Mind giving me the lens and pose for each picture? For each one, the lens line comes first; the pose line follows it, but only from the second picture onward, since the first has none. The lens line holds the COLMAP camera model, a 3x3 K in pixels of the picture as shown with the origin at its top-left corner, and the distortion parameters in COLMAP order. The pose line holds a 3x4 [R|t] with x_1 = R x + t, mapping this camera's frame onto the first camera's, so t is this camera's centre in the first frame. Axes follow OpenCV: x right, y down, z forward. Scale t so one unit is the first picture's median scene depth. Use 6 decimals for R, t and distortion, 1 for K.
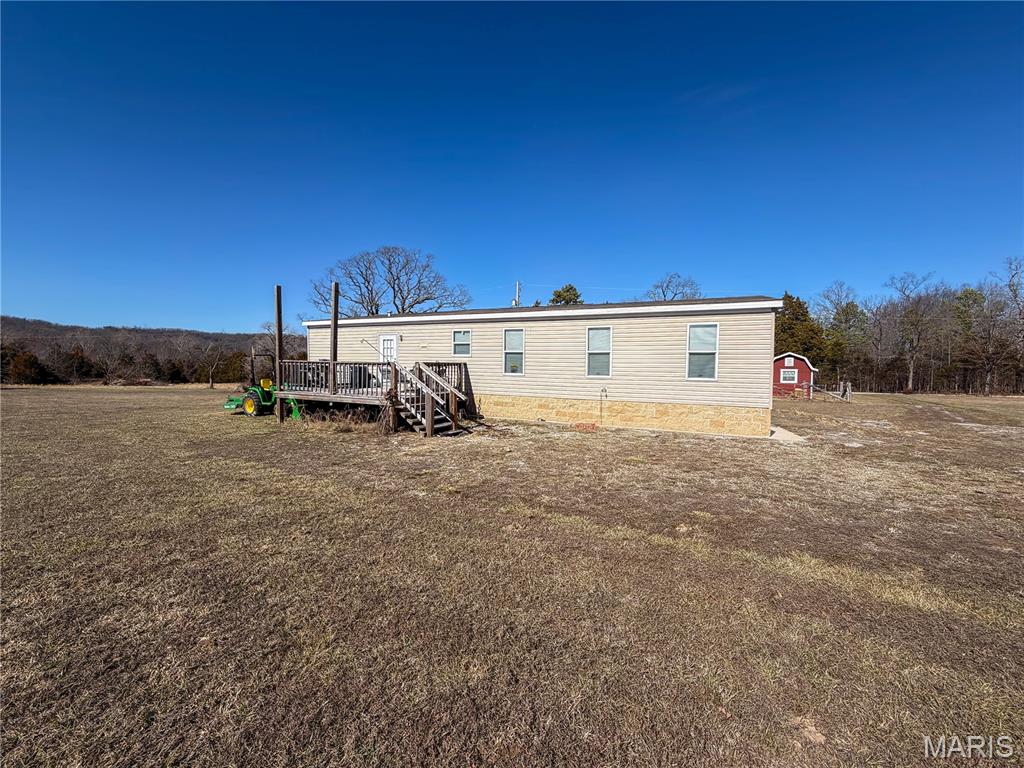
lens RADIAL K [[408.5, 0, 512.0], [0, 408.5, 384.0], [0, 0, 1]] dist [0.001522, -0.000007]
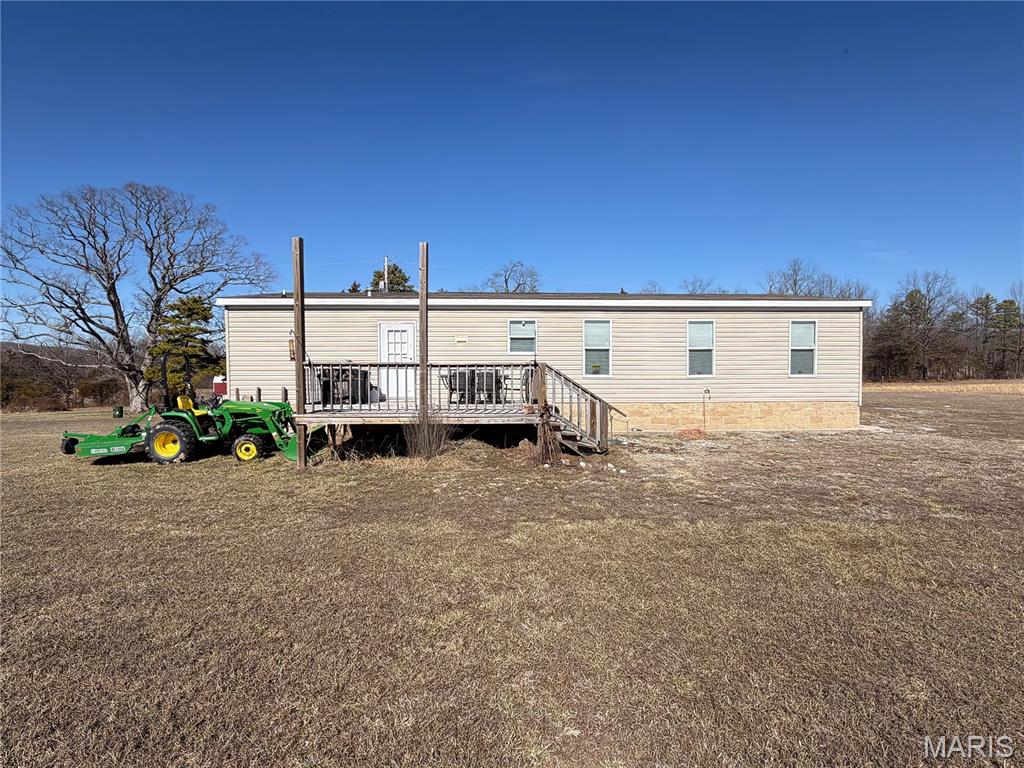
lens RADIAL K [[488.7, 0, 512.0], [0, 488.7, 384.0], [0, 0, 1]] dist [0.002033, 0.000311]
pose [[0.891205, -0.032349, 0.452447, -0.526409], [0.034986, 0.999385, 0.002541, -0.014755], [-0.452250, 0.013565, 0.891788, 0.190997]]
